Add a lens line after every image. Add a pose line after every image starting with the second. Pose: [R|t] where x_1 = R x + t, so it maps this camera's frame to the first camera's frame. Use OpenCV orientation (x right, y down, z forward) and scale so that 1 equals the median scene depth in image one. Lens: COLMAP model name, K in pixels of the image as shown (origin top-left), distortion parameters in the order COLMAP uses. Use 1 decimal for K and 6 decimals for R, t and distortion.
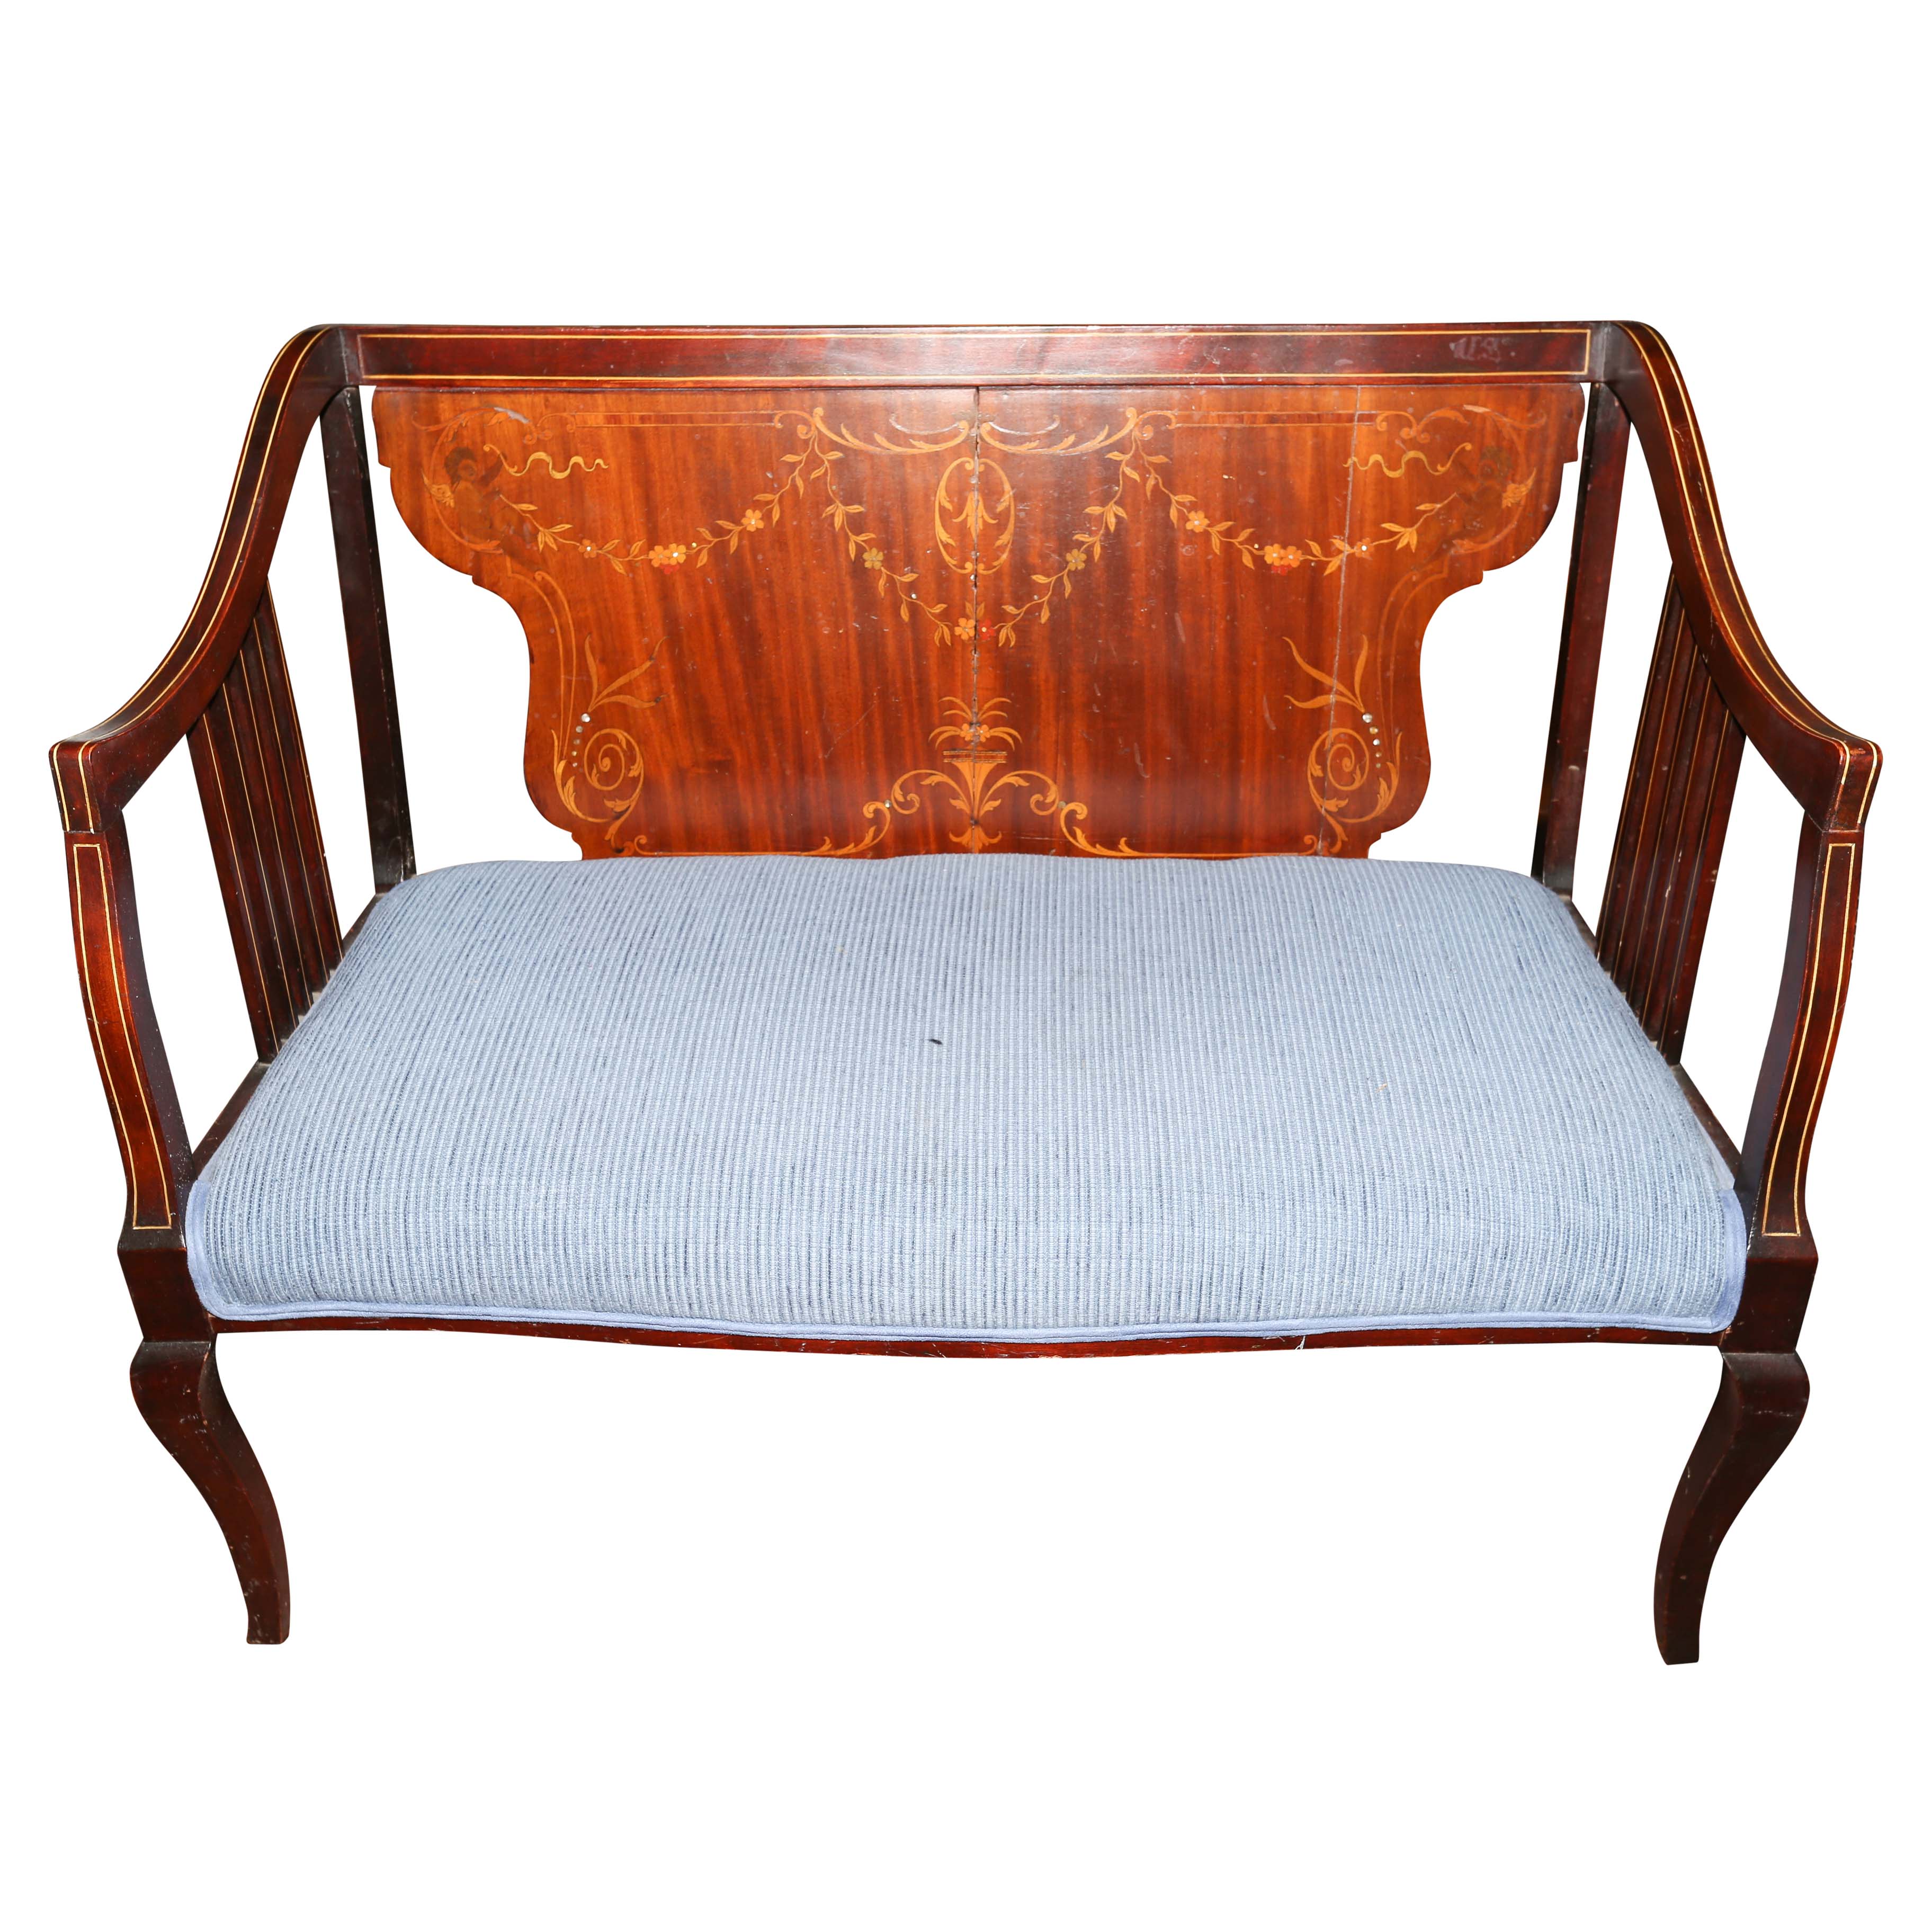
lens RADIAL K [[2044.0, 0, 963.1], [0, 2044.0, 965.0], [0, 0, 1]] dist [-0.011513, 0.000000]
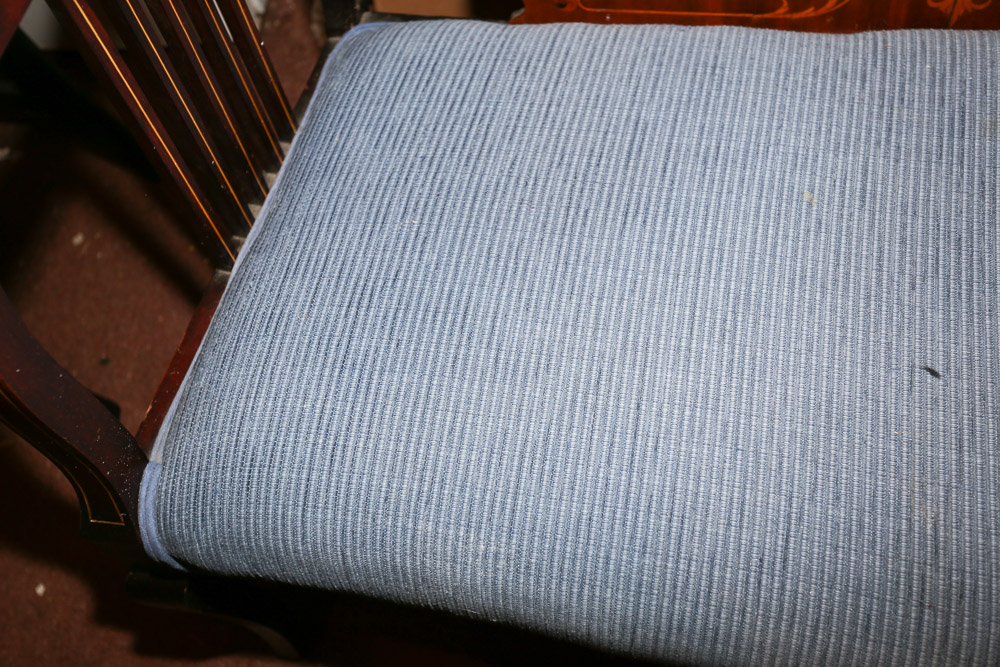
lens RADIAL K [[1025.3, 0, 505.7], [0, 1025.3, 334.1], [0, 0, 1]] dist [0.018642, 0.000000]
pose [[0.978972, 0.086117, -0.184928, -0.102957], [0.013419, 0.877378, 0.479612, -0.174146], [0.203555, -0.472008, 0.857773, 0.568758]]
